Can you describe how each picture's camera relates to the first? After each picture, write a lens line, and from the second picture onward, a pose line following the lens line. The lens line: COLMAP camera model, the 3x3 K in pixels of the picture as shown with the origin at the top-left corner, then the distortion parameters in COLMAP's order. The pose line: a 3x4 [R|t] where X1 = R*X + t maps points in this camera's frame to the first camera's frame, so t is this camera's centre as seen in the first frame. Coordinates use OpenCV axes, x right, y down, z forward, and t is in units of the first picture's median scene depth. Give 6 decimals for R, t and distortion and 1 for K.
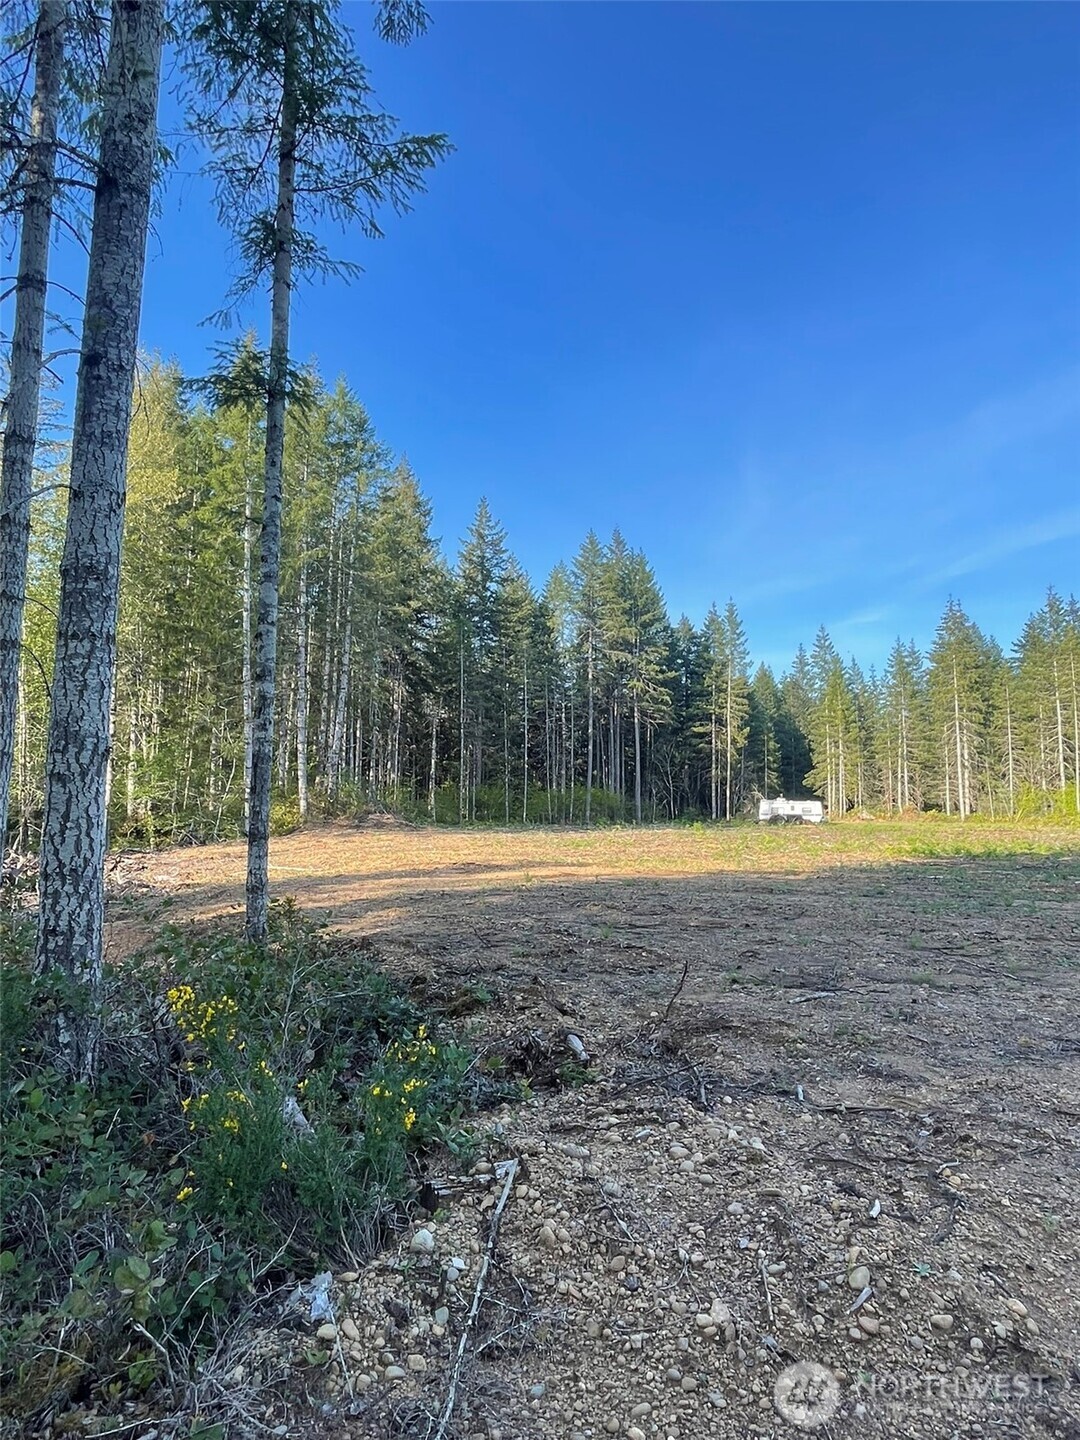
lens RADIAL K [[872.8, 0, 536.4], [0, 872.8, 708.2], [0, 0, 1]] dist [-0.006091, -0.000051]
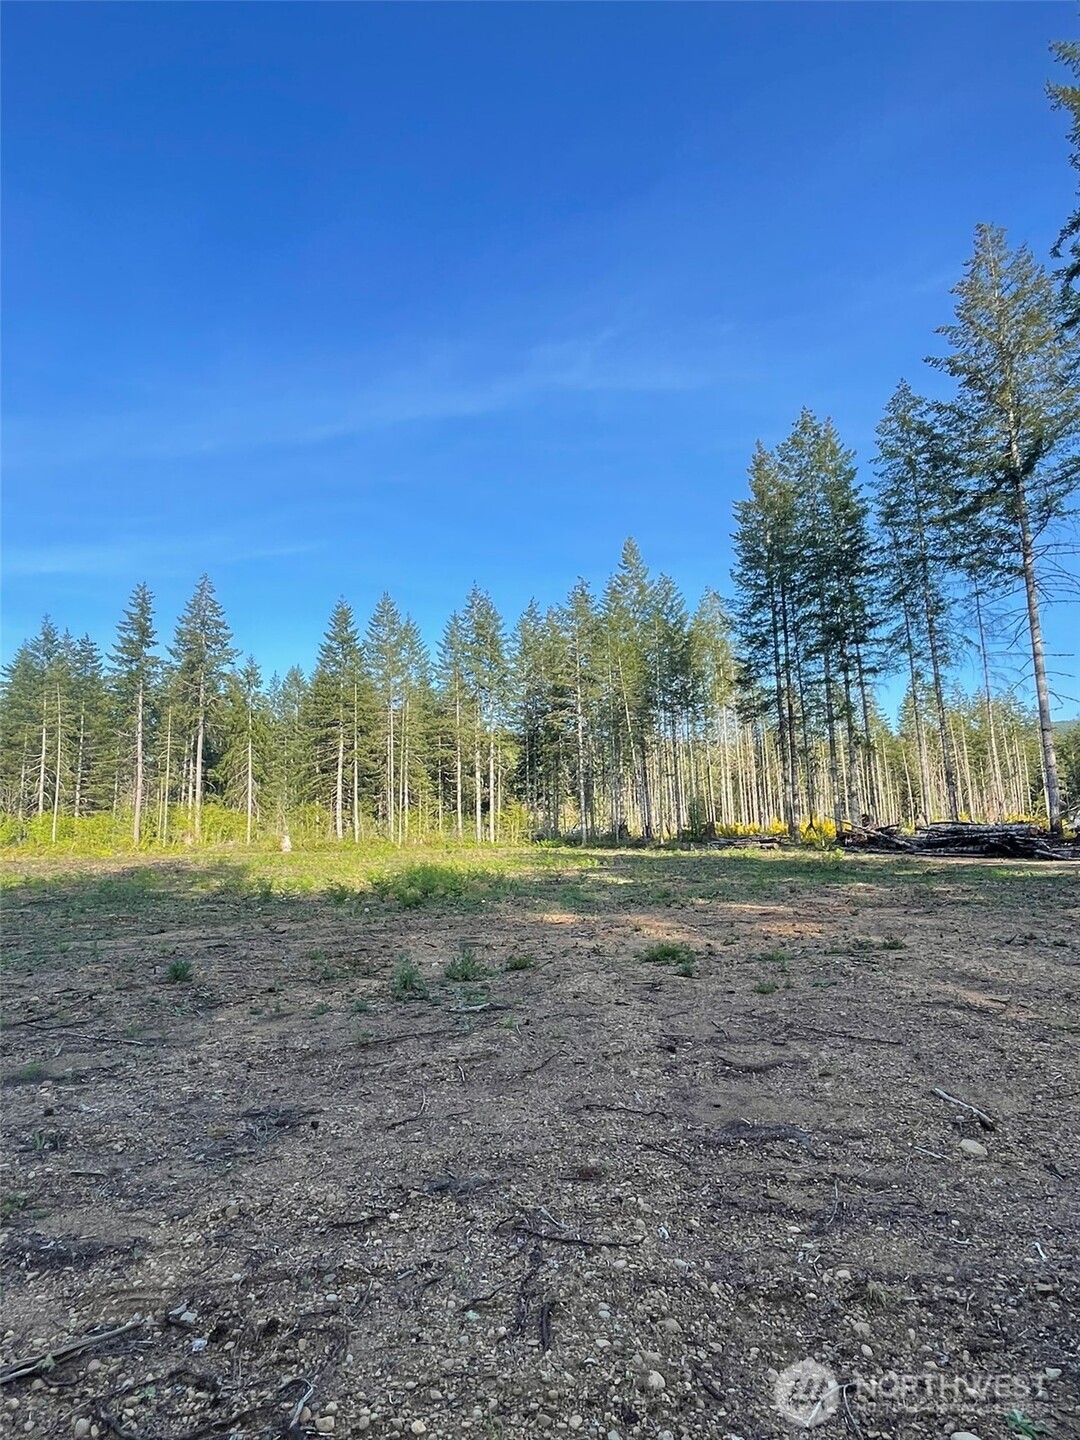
lens RADIAL K [[872.8, 0, 539.3], [0, 872.8, 721.9], [0, 0, 1]] dist [-0.006091, -0.000051]
pose [[0.478901, 0.093609, 0.872864, -0.023114], [-0.077516, 0.994924, -0.064170, 0.028720], [-0.874440, -0.036929, 0.483726, 0.278589]]
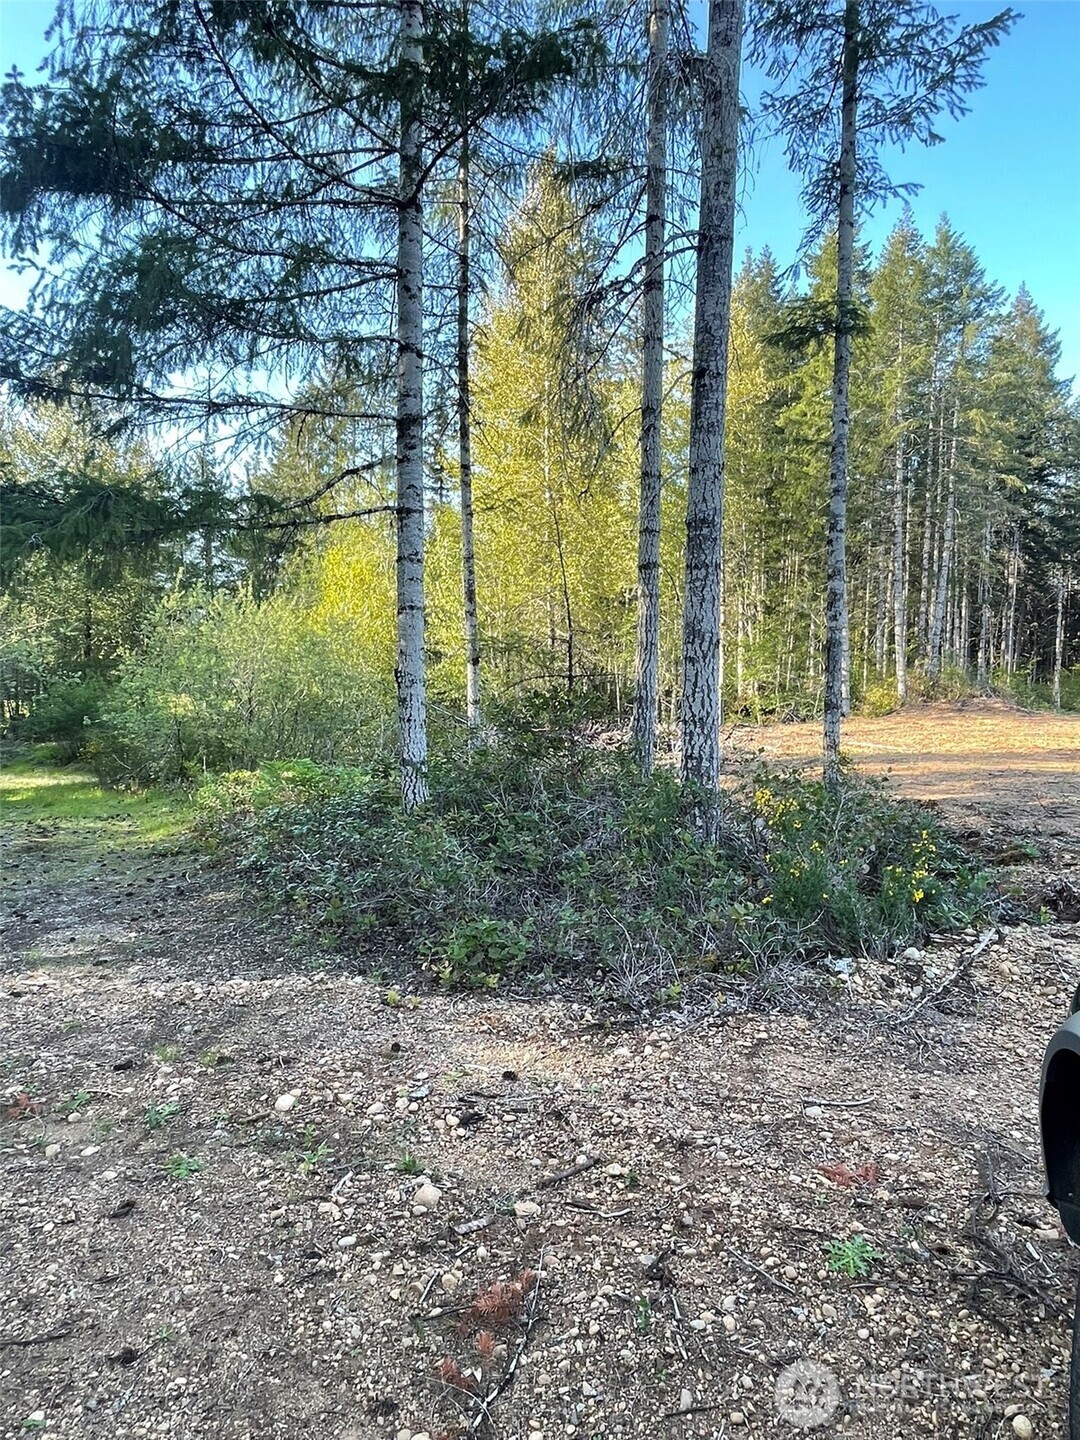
lens RADIAL K [[872.8, 0, 545.1], [0, 872.8, 719.2], [0, 0, 1]] dist [-0.006091, -0.000051]
pose [[0.793351, 0.032043, -0.607920, 0.110369], [0.056917, 0.990335, 0.126478, -0.015112], [0.606097, -0.134942, 0.783860, -0.220225]]
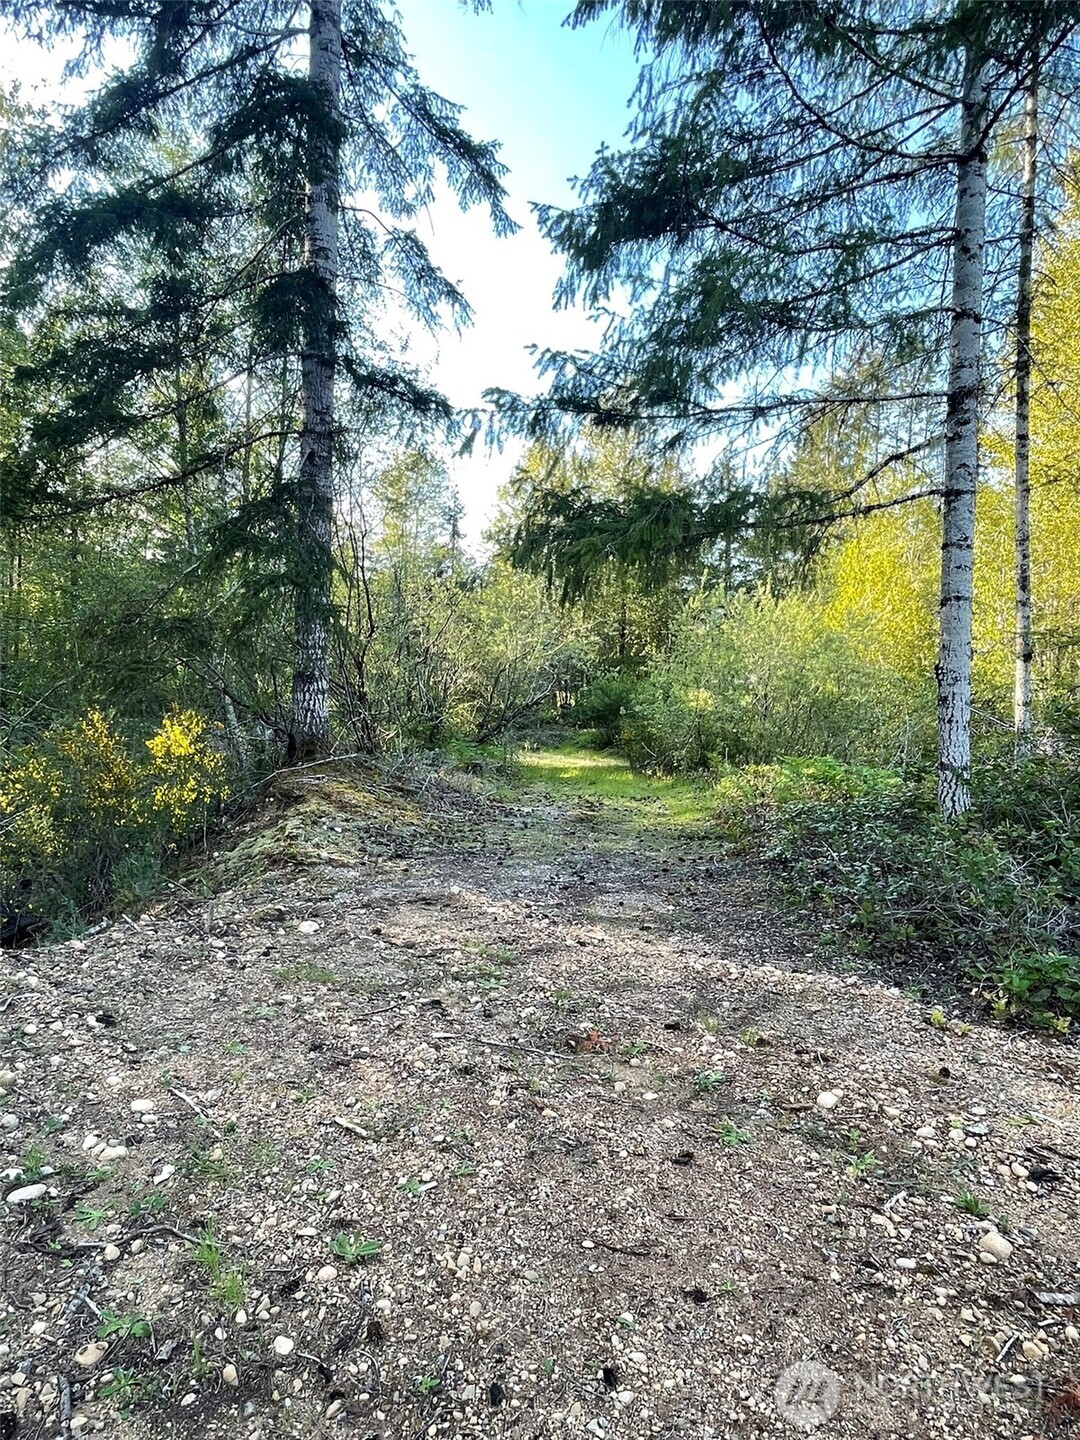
lens RADIAL K [[872.8, 0, 535.1], [0, 872.8, 716.2], [0, 0, 1]] dist [-0.006091, -0.000051]
pose [[0.334360, 0.053184, -0.940944, 0.097842], [0.082015, 0.992977, 0.085269, -0.015362], [0.938870, -0.105682, 0.327649, -0.239239]]
